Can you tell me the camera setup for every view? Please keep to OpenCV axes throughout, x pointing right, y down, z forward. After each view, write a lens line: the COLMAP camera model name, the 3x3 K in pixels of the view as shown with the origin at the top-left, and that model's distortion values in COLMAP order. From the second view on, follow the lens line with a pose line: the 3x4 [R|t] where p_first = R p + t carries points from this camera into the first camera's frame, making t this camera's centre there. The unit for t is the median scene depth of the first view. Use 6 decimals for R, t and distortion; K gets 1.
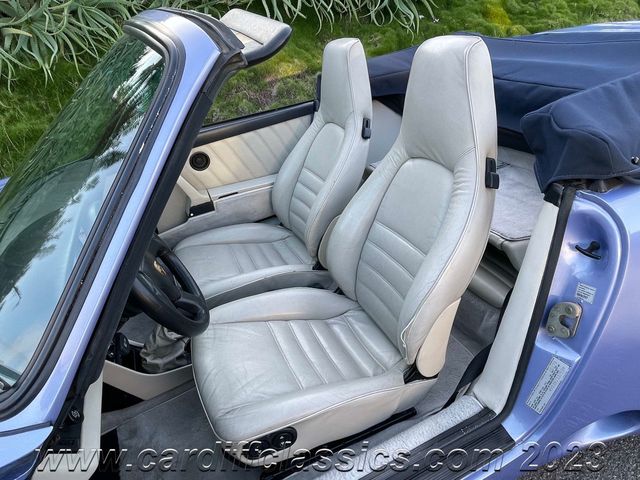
lens RADIAL K [[423.8, 0, 320.1], [0, 423.8, 239.2], [0, 0, 1]] dist [-0.008318, 0.013606]
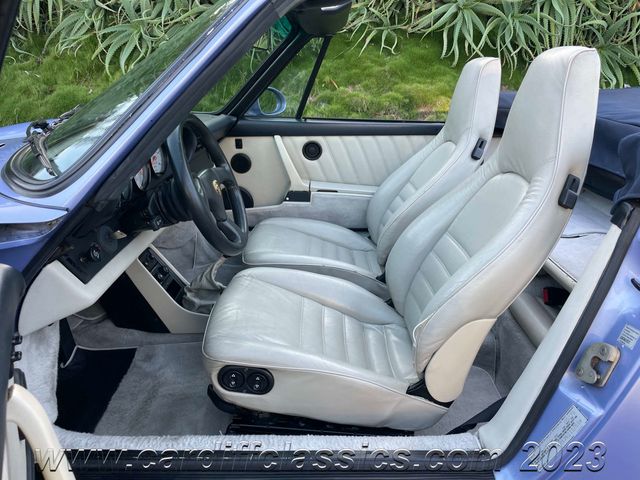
lens RADIAL K [[488.3, 0, 319.5], [0, 488.3, 241.2], [0, 0, 1]] dist [0.044754, -0.033393]
pose [[0.902895, 0.302722, -0.305189, 0.204878], [-0.344492, 0.934221, -0.092505, 0.161985], [0.257111, 0.188657, 0.947788, -0.070945]]
